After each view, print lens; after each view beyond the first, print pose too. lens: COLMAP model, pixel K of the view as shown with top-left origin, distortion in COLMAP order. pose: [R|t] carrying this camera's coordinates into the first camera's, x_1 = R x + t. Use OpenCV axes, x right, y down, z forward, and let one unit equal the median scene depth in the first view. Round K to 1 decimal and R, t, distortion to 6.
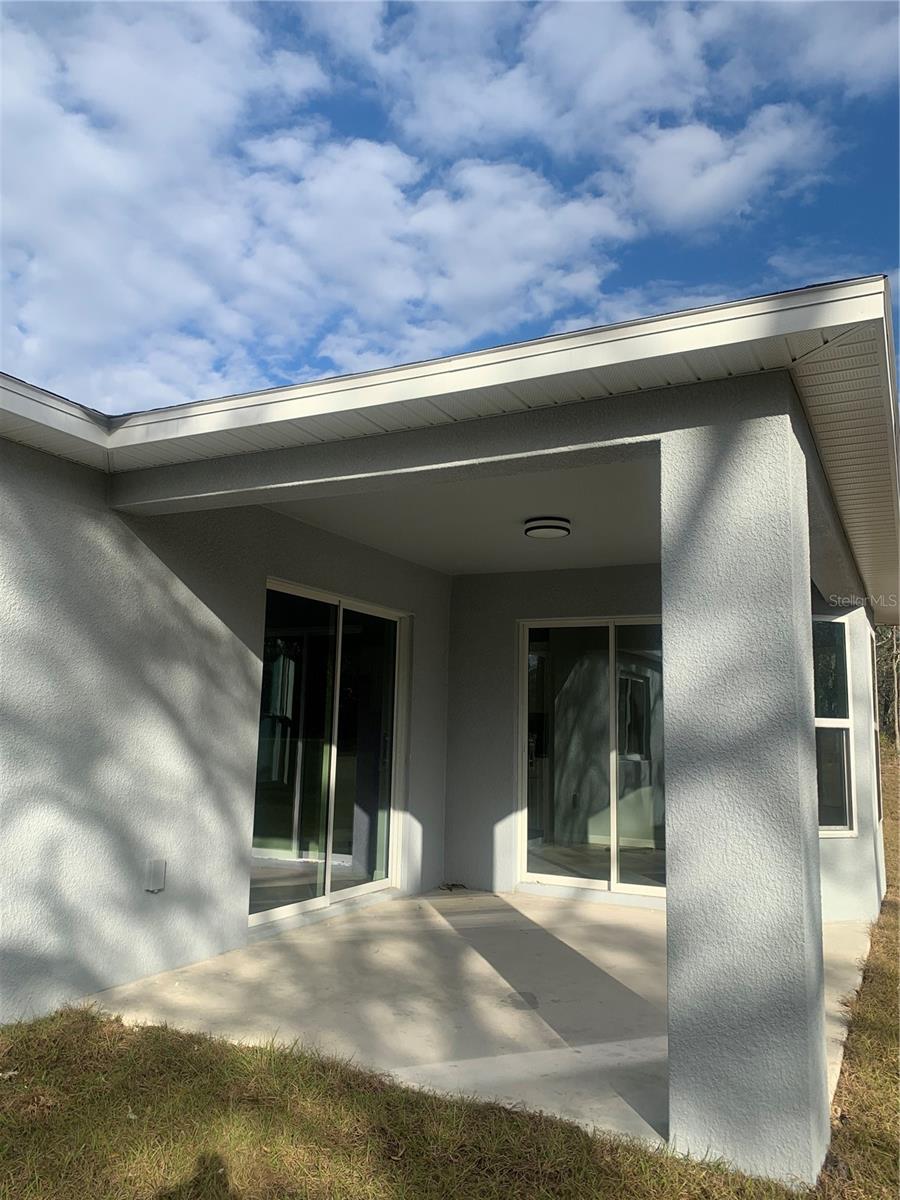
lens RADIAL K [[921.6, 0, 450.0], [0, 921.6, 600.0], [0, 0, 1]] dist [0.011217, -0.000067]
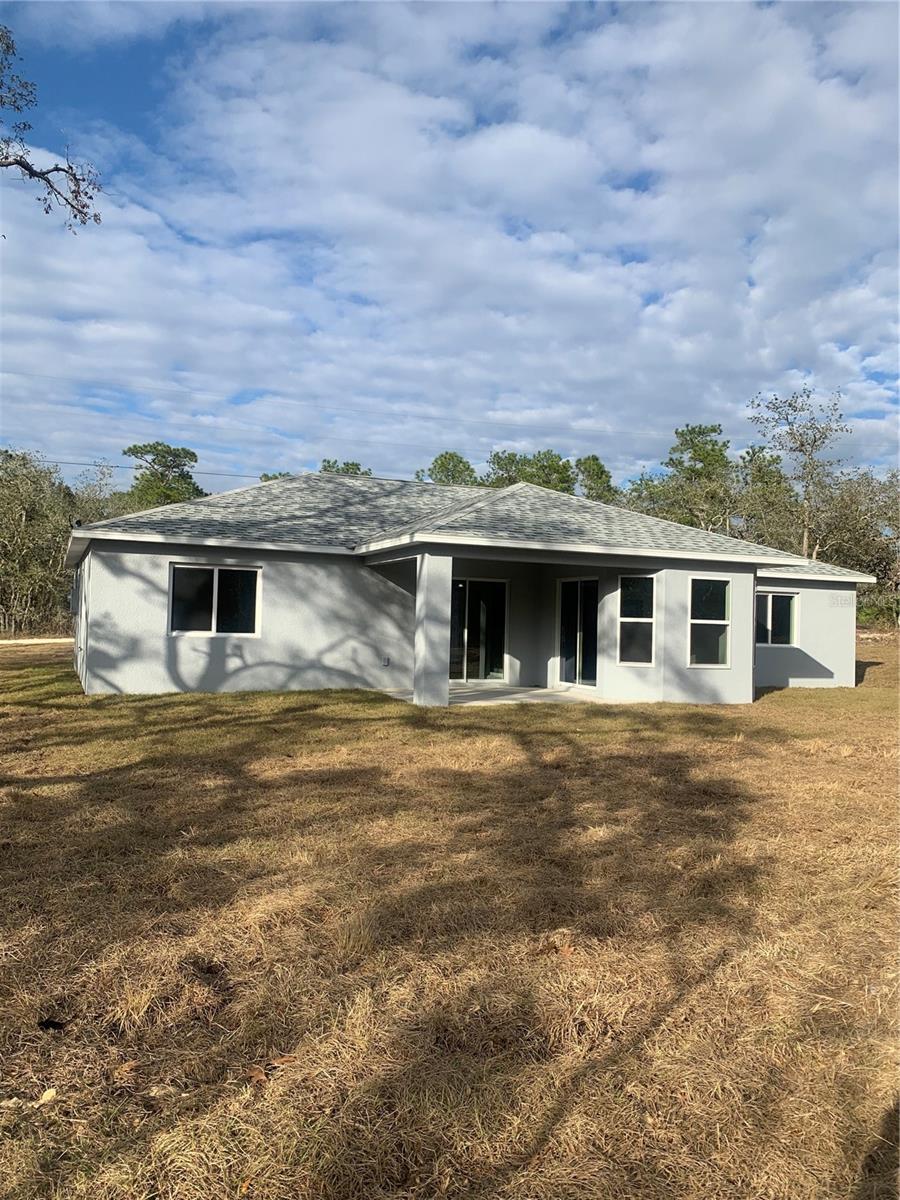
lens RADIAL K [[921.6, 0, 450.0], [0, 921.6, 600.0], [0, 0, 1]] dist [0.011217, -0.000067]
pose [[0.682760, -0.034713, -0.729818, 2.534807], [0.096793, 0.994364, 0.043256, -0.081751], [0.724203, -0.100175, 0.682272, -1.312734]]
